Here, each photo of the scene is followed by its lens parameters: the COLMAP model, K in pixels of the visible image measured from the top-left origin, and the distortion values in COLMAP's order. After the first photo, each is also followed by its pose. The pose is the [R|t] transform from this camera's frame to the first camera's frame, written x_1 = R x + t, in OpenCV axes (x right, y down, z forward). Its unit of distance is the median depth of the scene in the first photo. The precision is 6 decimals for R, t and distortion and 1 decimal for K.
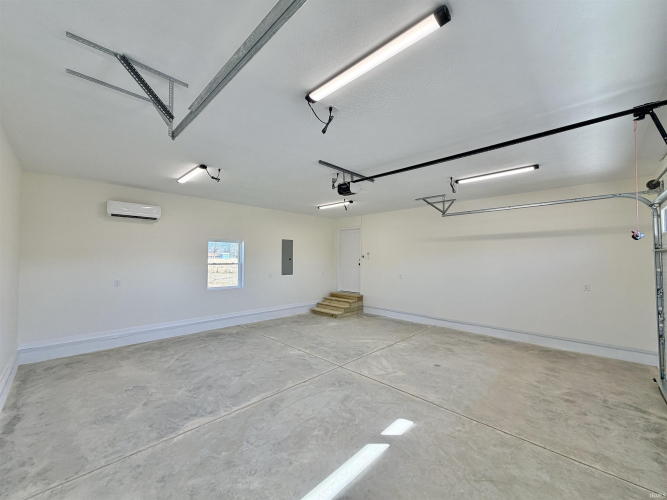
lens RADIAL K [[267.1, 0, 333.9], [0, 267.1, 251.2], [0, 0, 1]] dist [-0.001104, 0.000235]
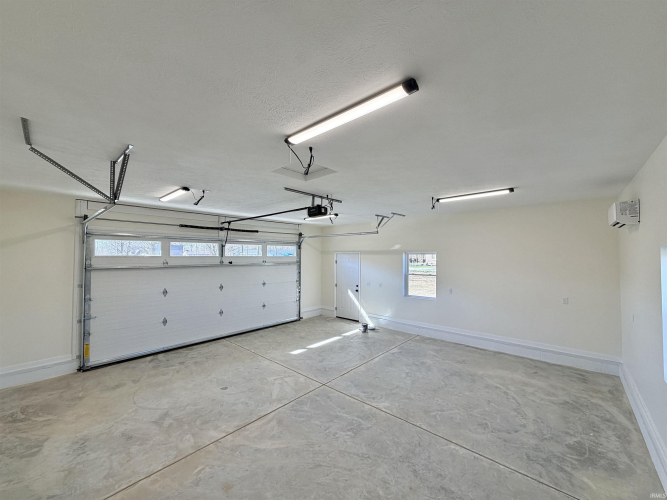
lens RADIAL K [[267.1, 0, 332.8], [0, 267.1, 251.9], [0, 0, 1]] dist [-0.001104, 0.000235]
pose [[-0.999356, -0.005295, -0.035501, 0.030625], [-0.003923, 0.999247, -0.038608, -0.034385], [0.035679, -0.038444, -0.998624, 2.082423]]
